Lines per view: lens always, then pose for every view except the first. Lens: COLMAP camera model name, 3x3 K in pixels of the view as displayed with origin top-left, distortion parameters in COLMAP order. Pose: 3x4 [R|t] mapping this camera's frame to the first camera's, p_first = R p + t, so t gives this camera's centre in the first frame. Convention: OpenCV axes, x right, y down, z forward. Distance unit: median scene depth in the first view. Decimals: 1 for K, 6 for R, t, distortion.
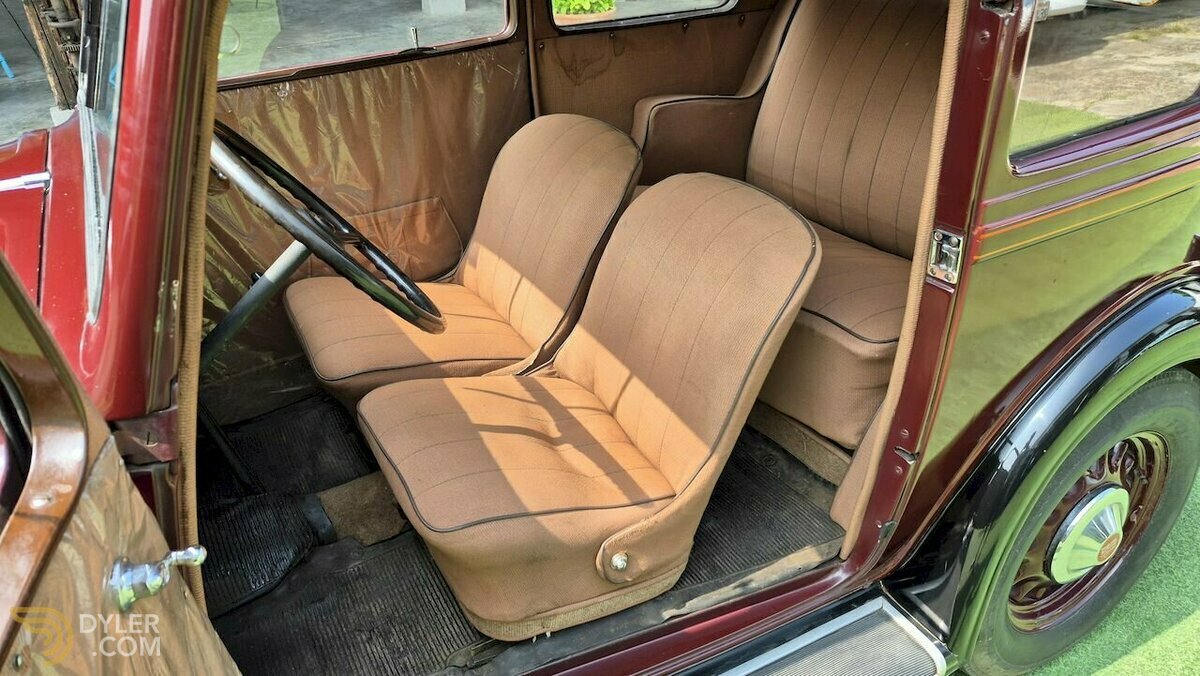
lens RADIAL K [[834.5, 0, 600.0], [0, 834.5, 338.0], [0, 0, 1]] dist [0.082196, -0.105563]
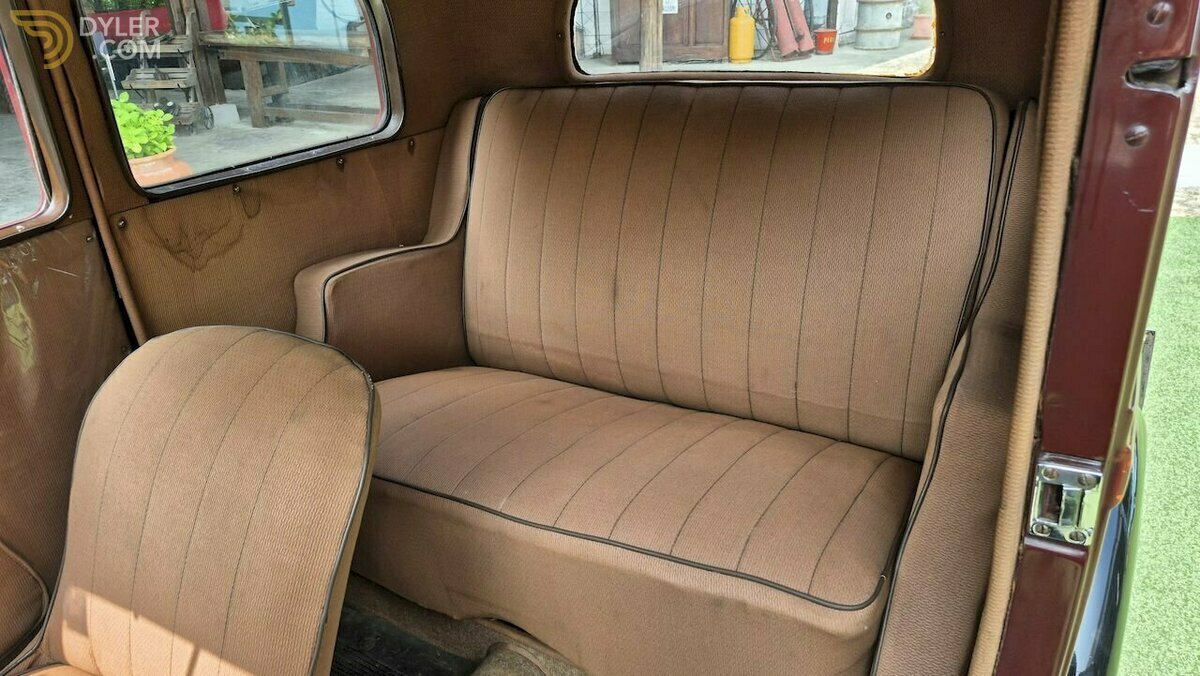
lens RADIAL K [[834.5, 0, 600.0], [0, 834.5, 338.0], [0, 0, 1]] dist [0.082196, -0.105563]
pose [[0.875401, -0.216618, 0.432146, -0.049905], [0.266540, 0.962097, -0.057669, -0.140088], [-0.403274, 0.165667, 0.899958, 0.324462]]
